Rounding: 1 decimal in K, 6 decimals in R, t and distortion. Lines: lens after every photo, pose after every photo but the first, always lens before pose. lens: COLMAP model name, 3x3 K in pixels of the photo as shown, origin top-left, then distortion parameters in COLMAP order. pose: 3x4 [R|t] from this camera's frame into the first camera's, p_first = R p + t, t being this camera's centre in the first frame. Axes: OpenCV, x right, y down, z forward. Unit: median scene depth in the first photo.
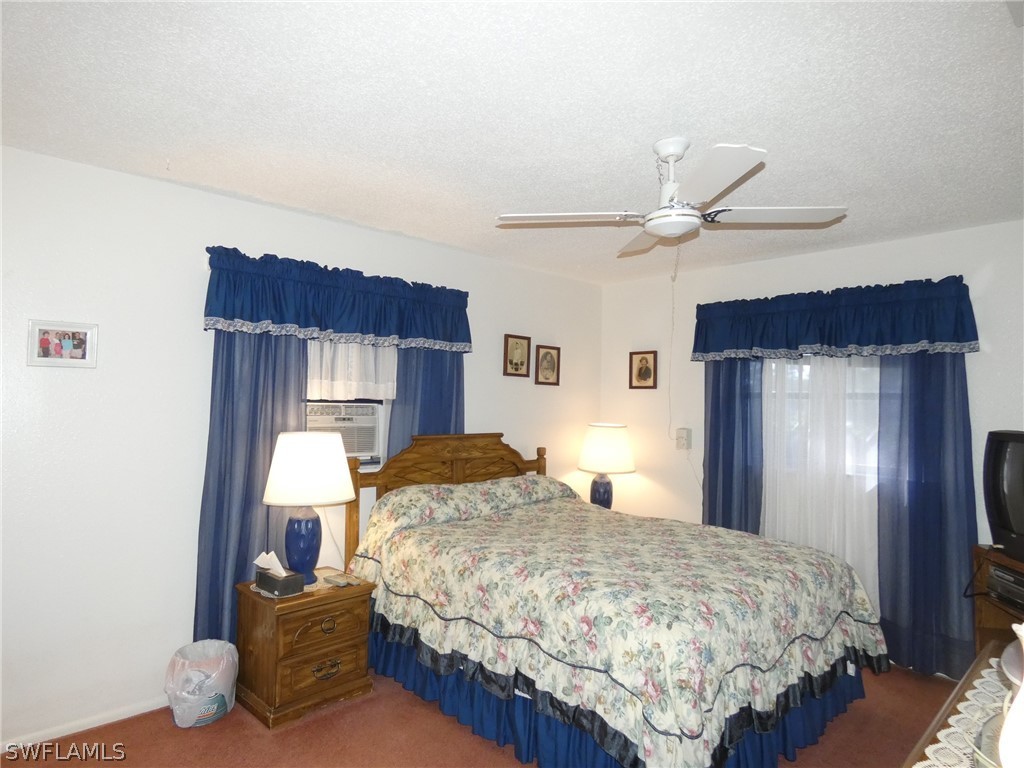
lens RADIAL K [[617.5, 0, 509.8], [0, 617.5, 382.0], [0, 0, 1]] dist [0.002551, 0.001720]
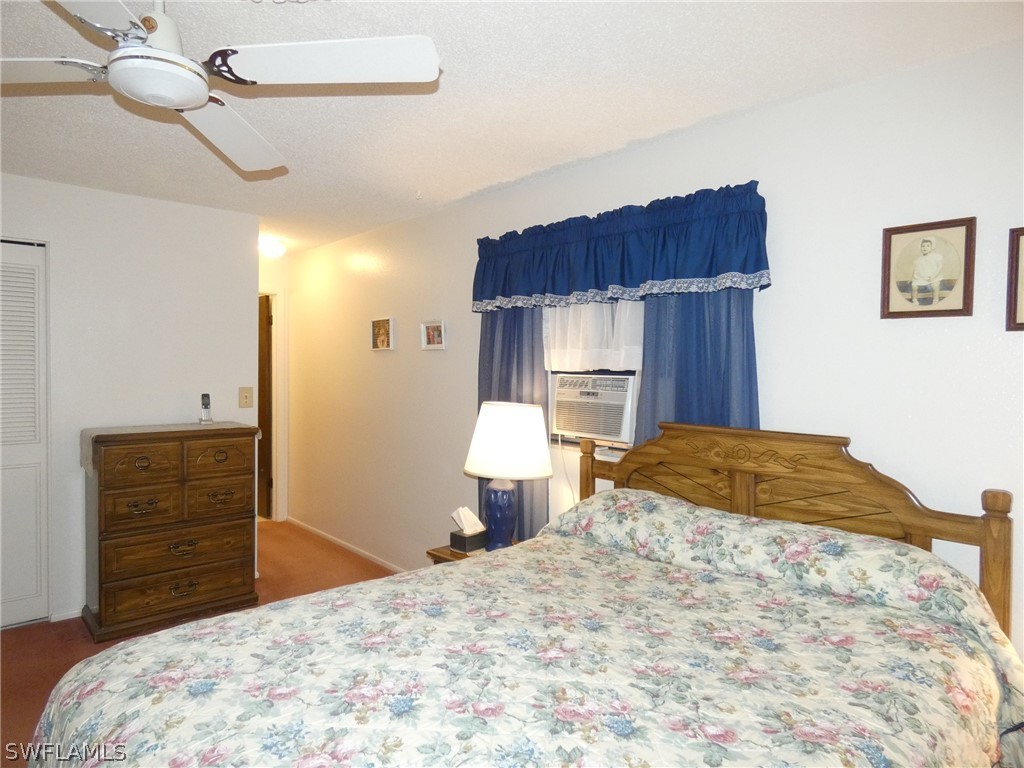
lens RADIAL K [[617.5, 0, 504.1], [0, 617.5, 381.1], [0, 0, 1]] dist [0.002551, 0.001720]
pose [[-0.025271, 0.009302, -0.999637, 0.561876], [0.025163, 0.999646, 0.008666, 0.031274], [0.999364, -0.024935, -0.025496, 0.866165]]
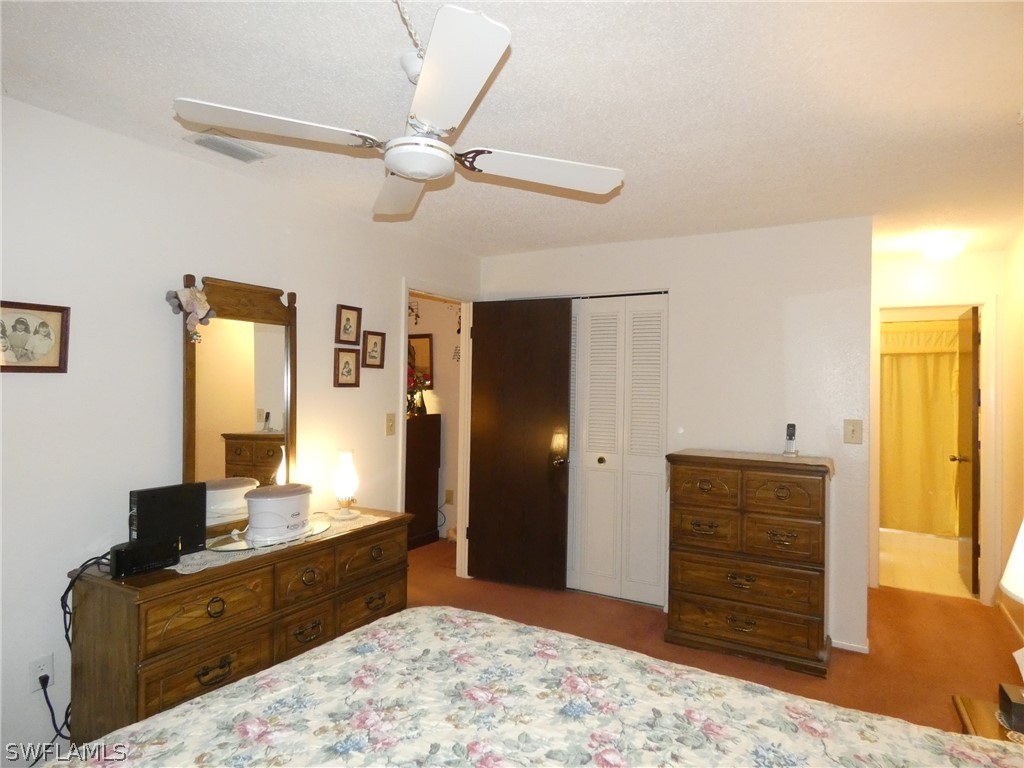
lens RADIAL K [[617.5, 0, 505.7], [0, 617.5, 379.3], [0, 0, 1]] dist [0.002551, 0.001720]
pose [[-0.959547, -0.034843, -0.279384, 0.223343], [-0.020794, 0.998373, -0.053094, 0.040394], [0.280780, -0.045136, -0.958710, 1.145061]]
